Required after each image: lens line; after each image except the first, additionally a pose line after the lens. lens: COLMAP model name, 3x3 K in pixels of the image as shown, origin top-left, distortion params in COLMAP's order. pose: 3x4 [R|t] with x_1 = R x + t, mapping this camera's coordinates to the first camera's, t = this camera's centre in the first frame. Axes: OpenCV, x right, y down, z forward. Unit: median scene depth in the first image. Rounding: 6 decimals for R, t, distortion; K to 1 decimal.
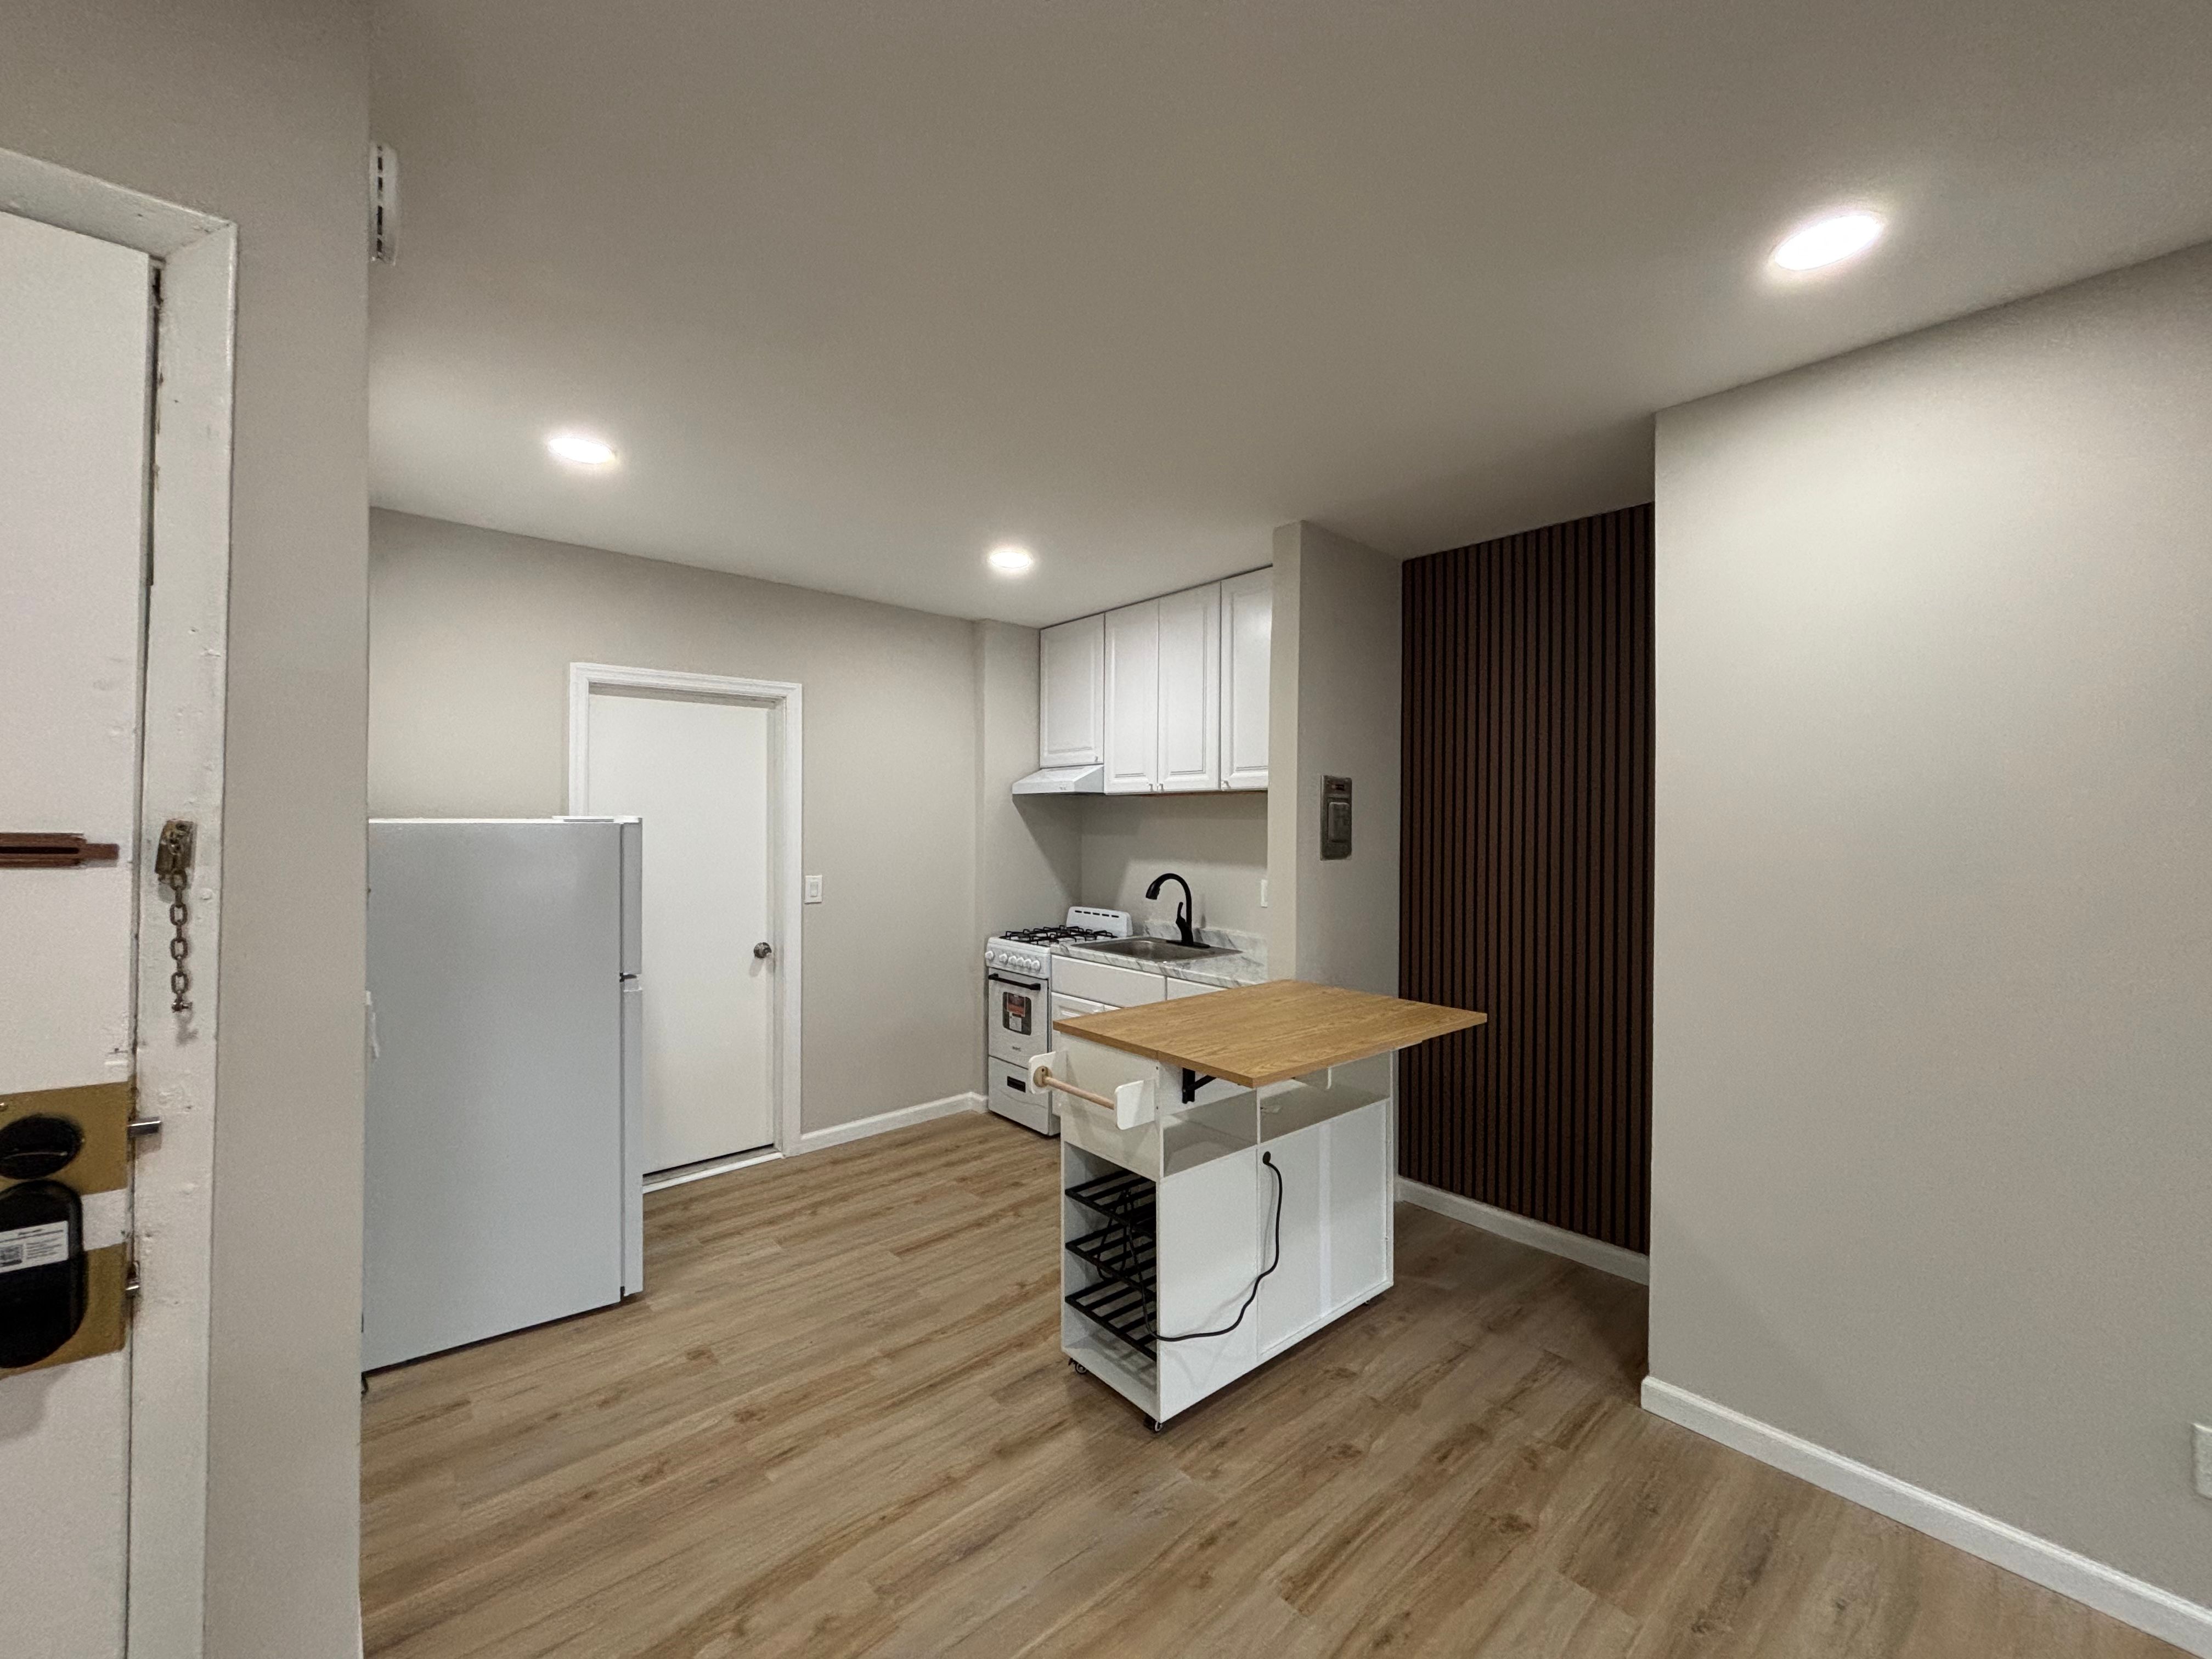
lens RADIAL K [[888.9, 0, 1105.1], [0, 888.9, 819.6], [0, 0, 1]] dist [-0.004636, 0.001793]
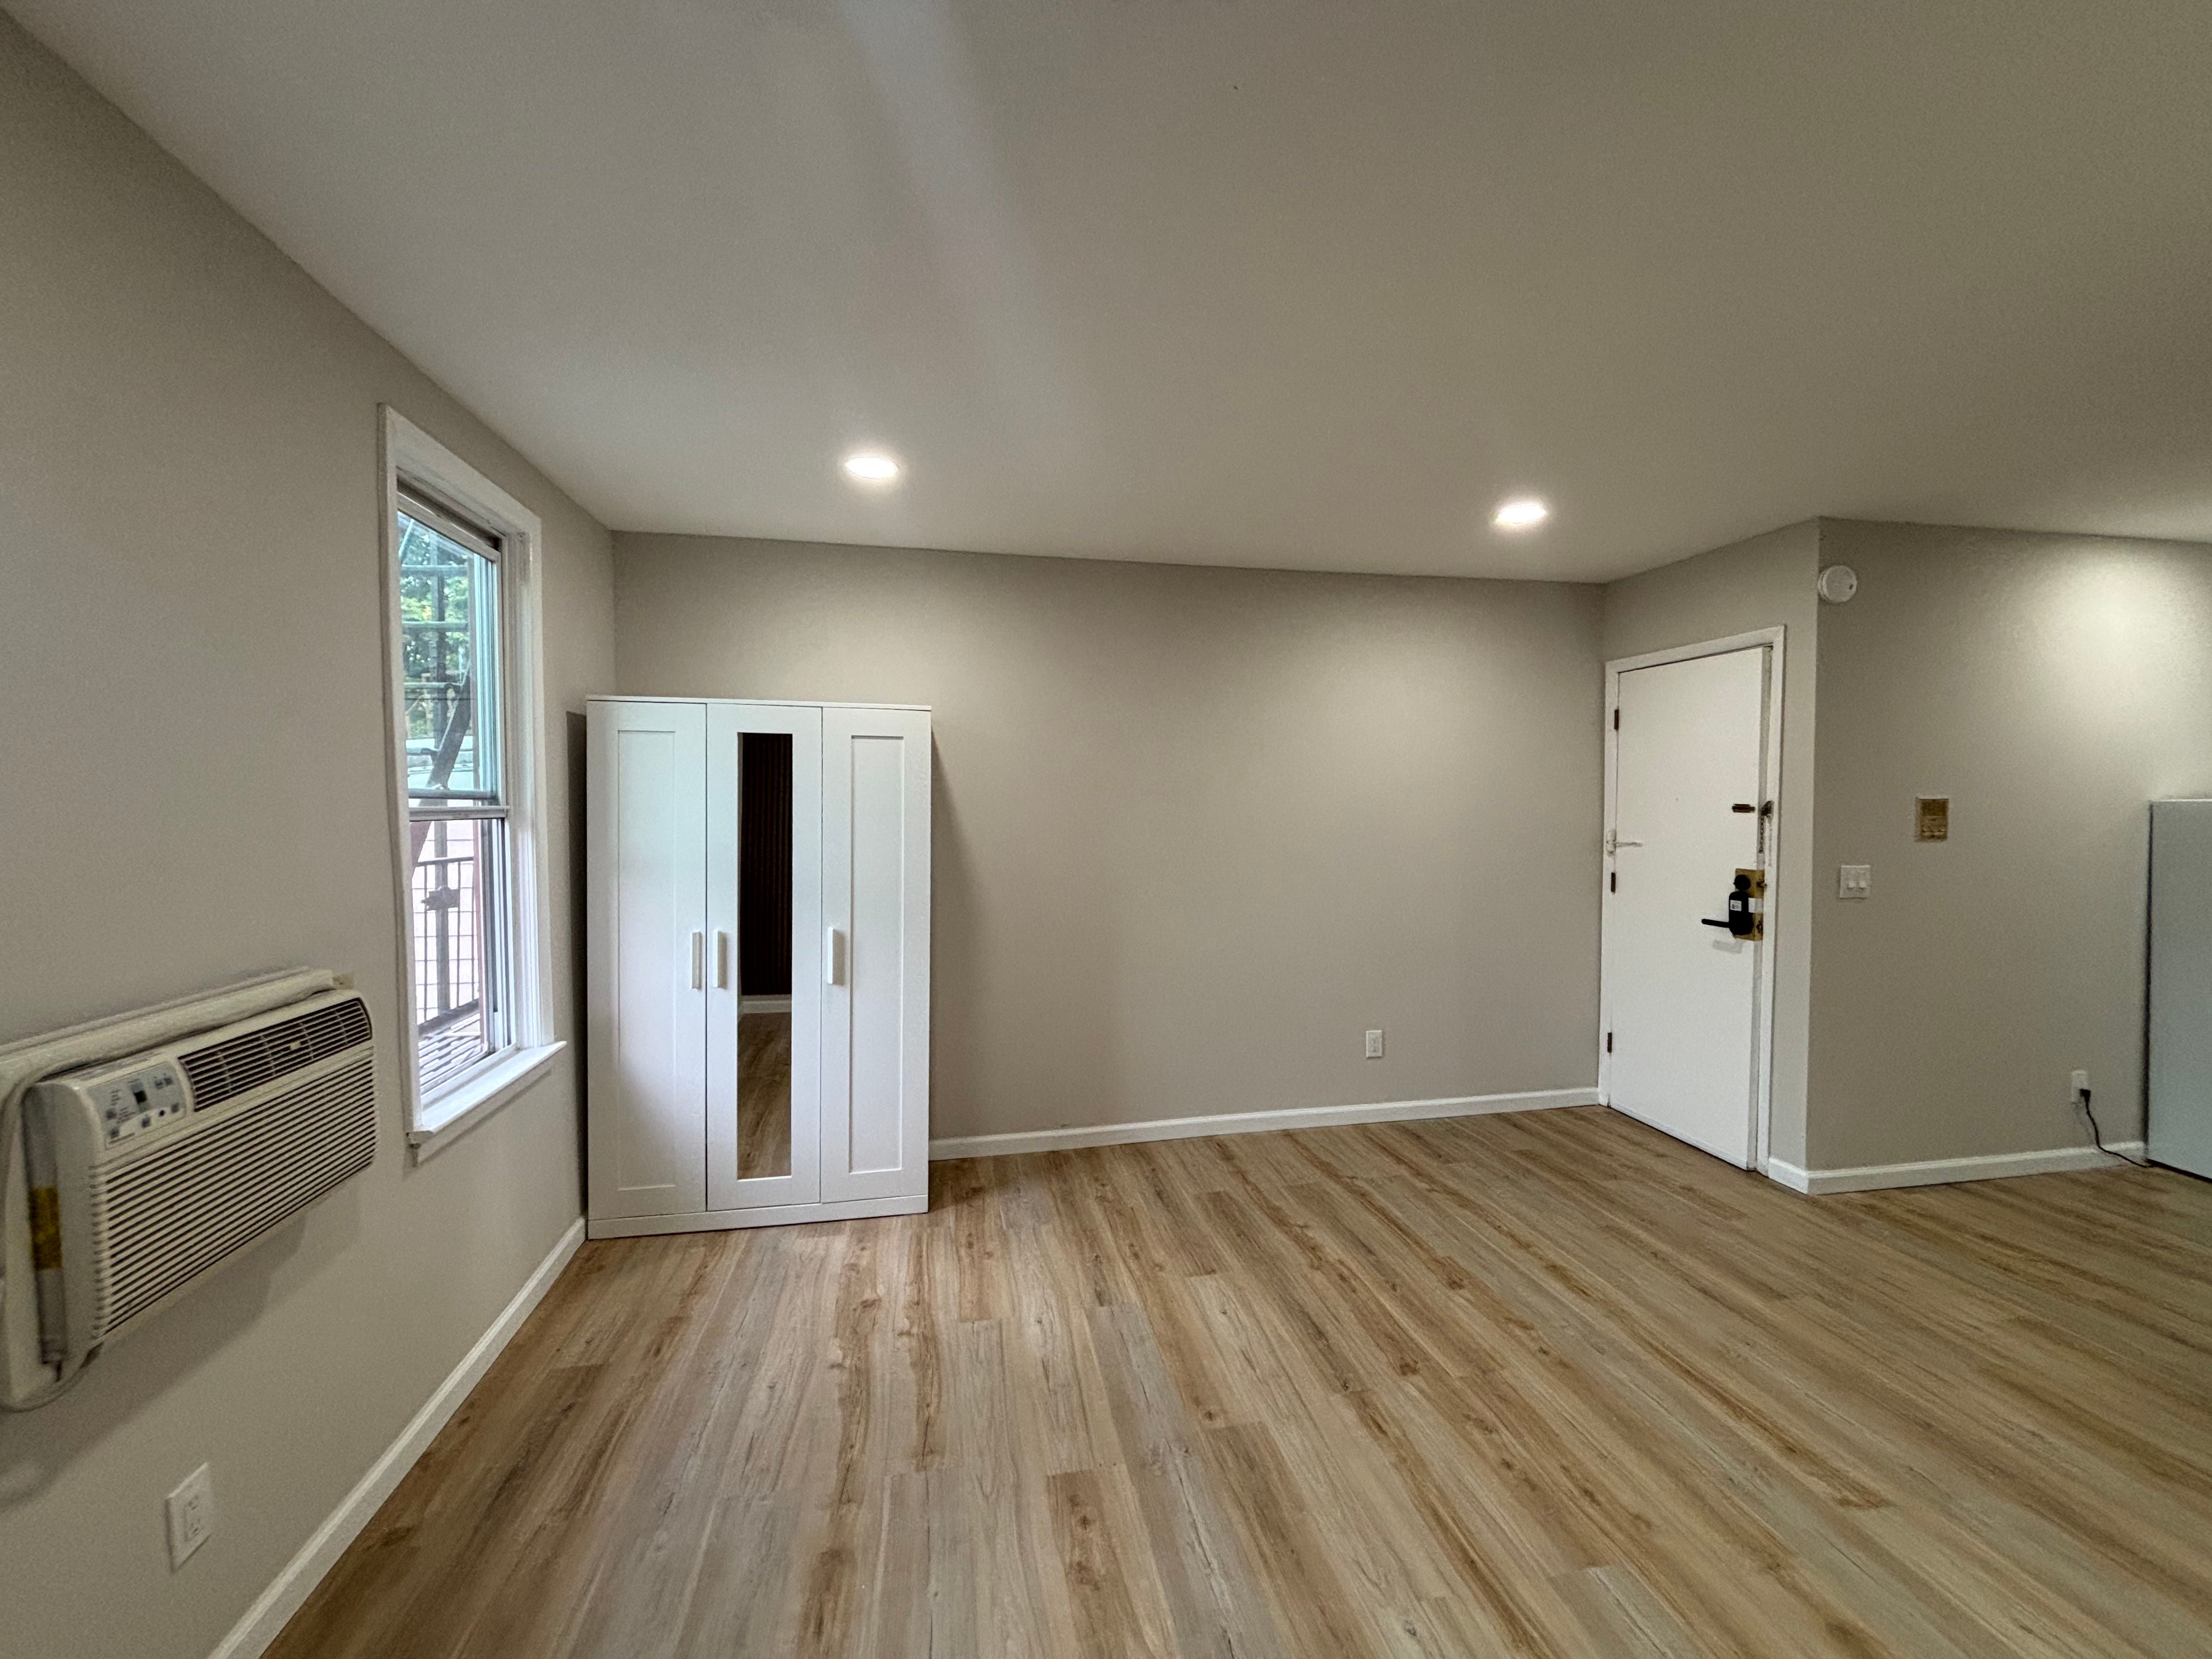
lens RADIAL K [[888.9, 0, 1103.6], [0, 888.9, 824.0], [0, 0, 1]] dist [-0.004636, 0.001793]
pose [[-0.505168, 0.018424, -0.862824, 0.936193], [0.002925, 0.999803, 0.019636, 0.005187], [0.863016, 0.007396, -0.505122, 0.137228]]
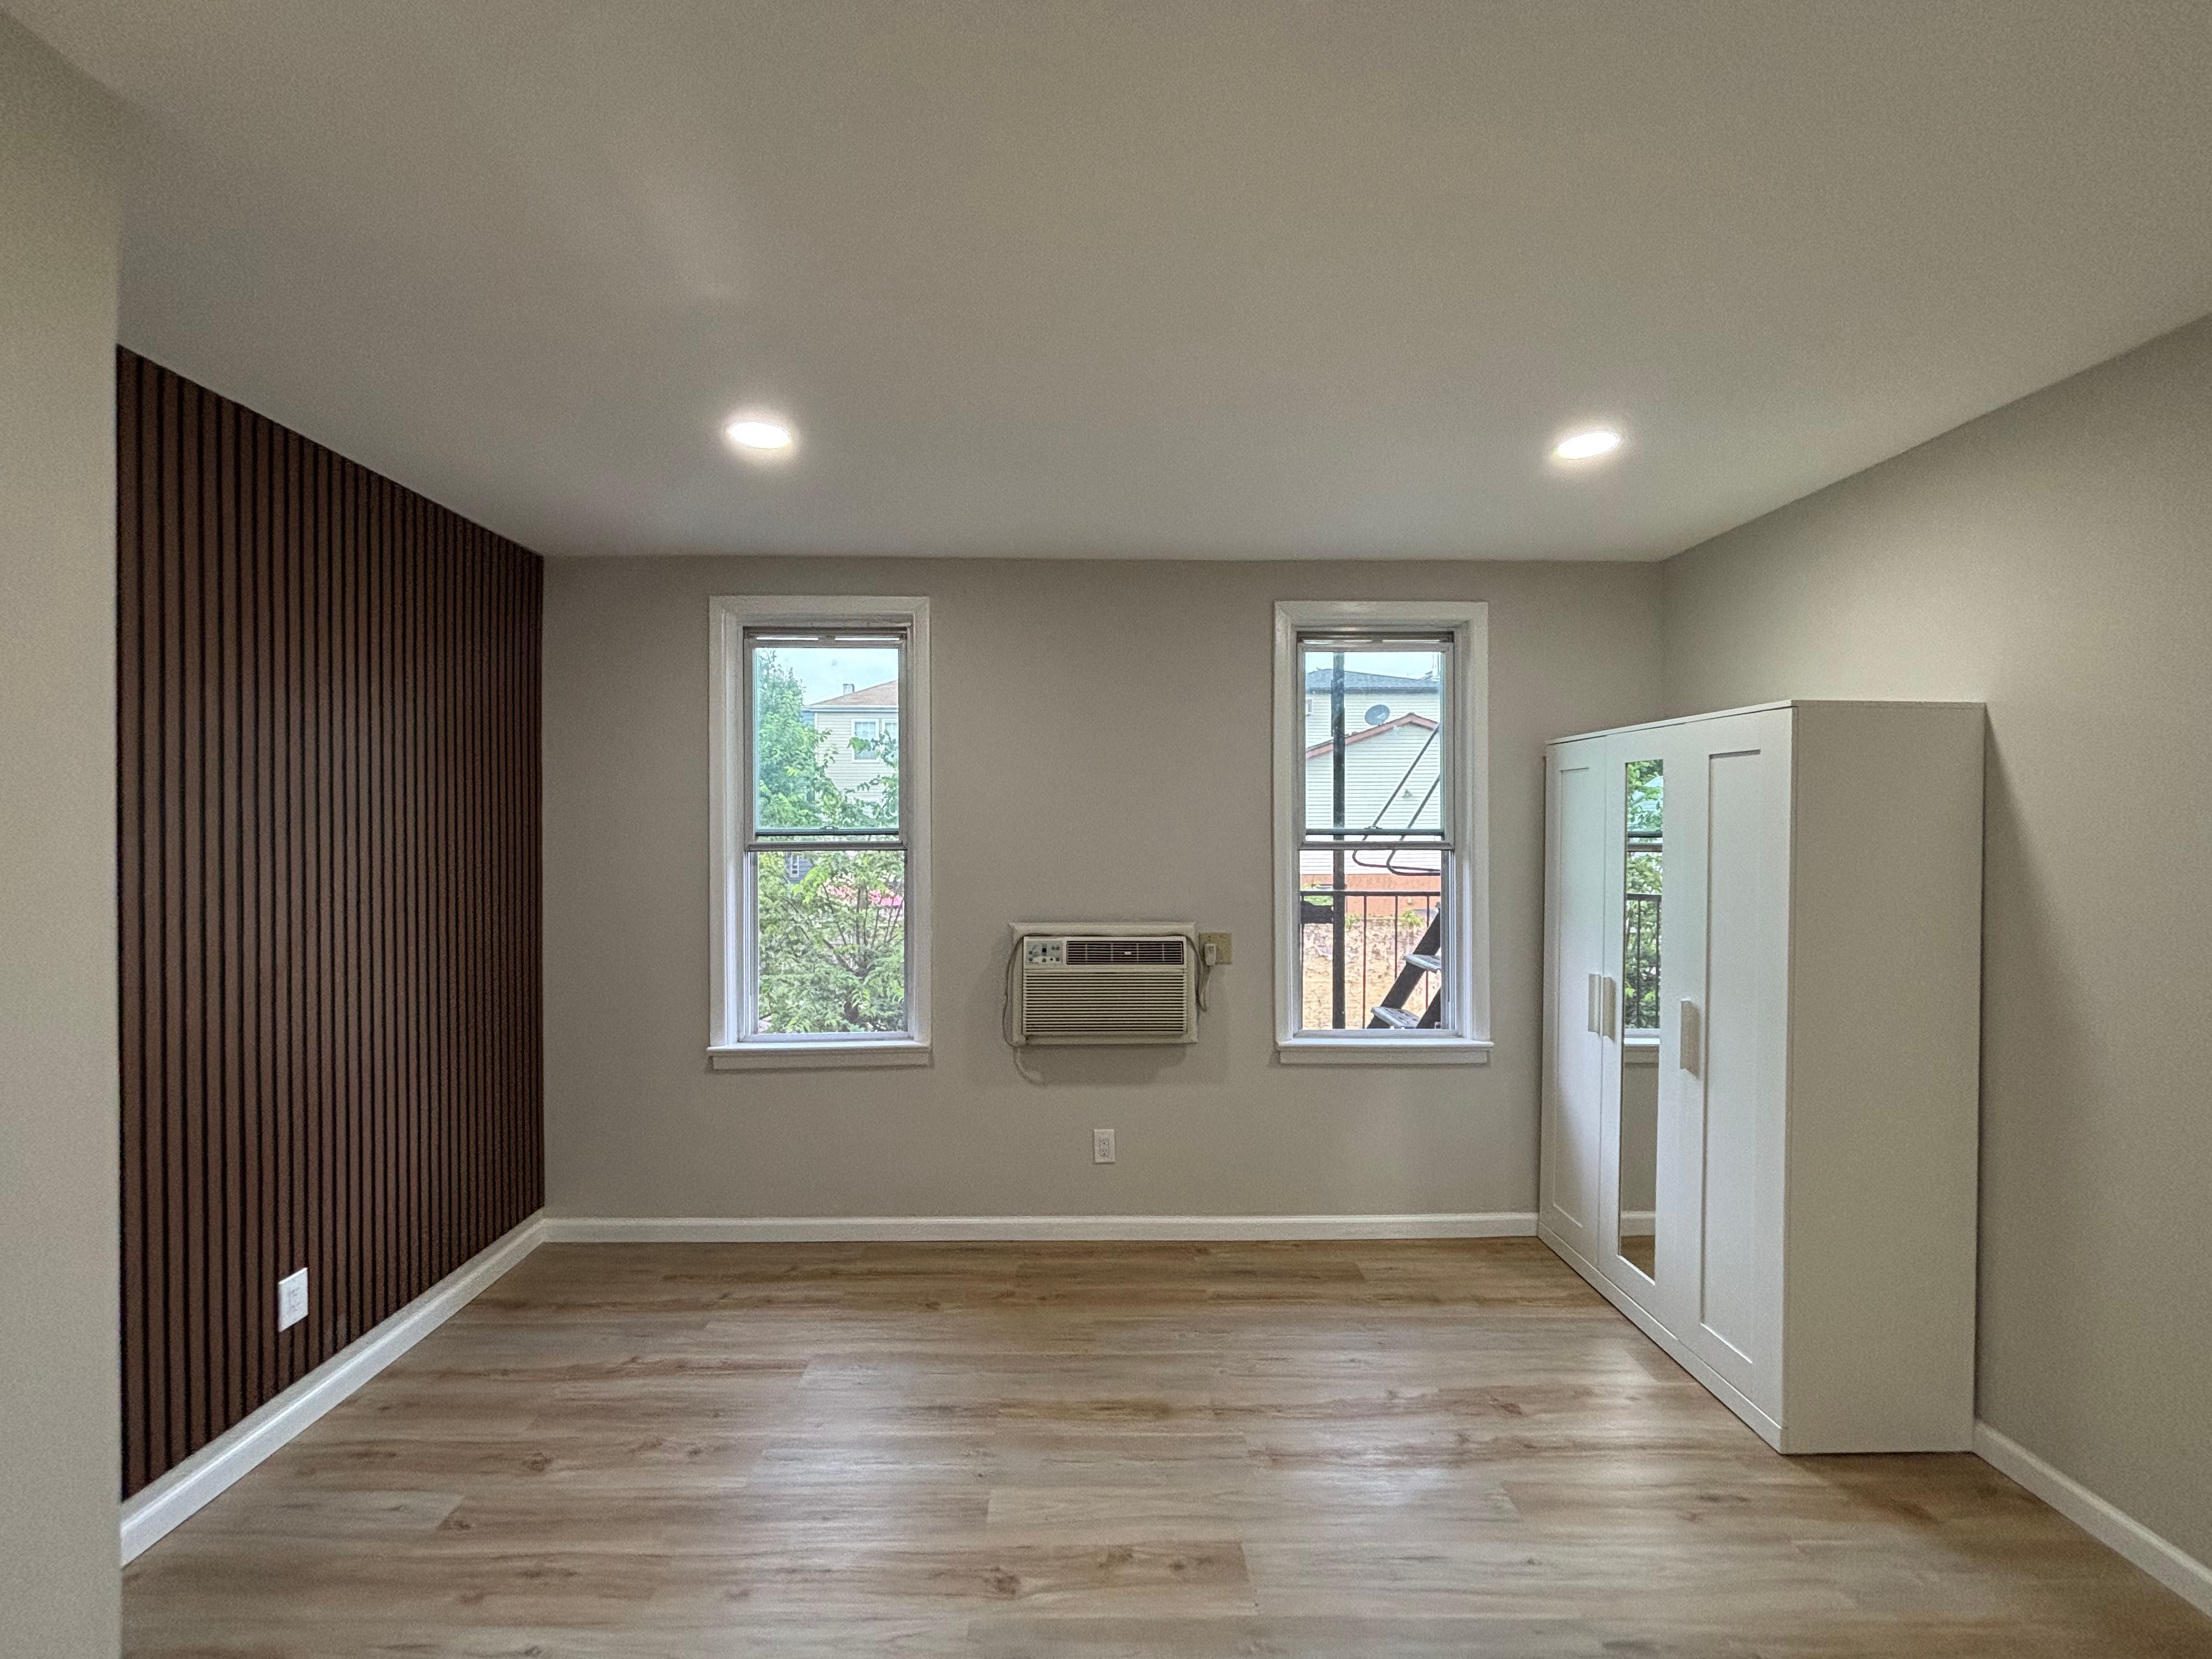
lens RADIAL K [[888.9, 0, 1103.8], [0, 888.9, 815.0], [0, 0, 1]] dist [-0.004636, 0.001793]
pose [[-0.765162, 0.007758, 0.643790, 0.189615], [-0.004591, 0.999836, -0.017506, -0.006139], [-0.643821, -0.016351, -0.765002, 0.301696]]
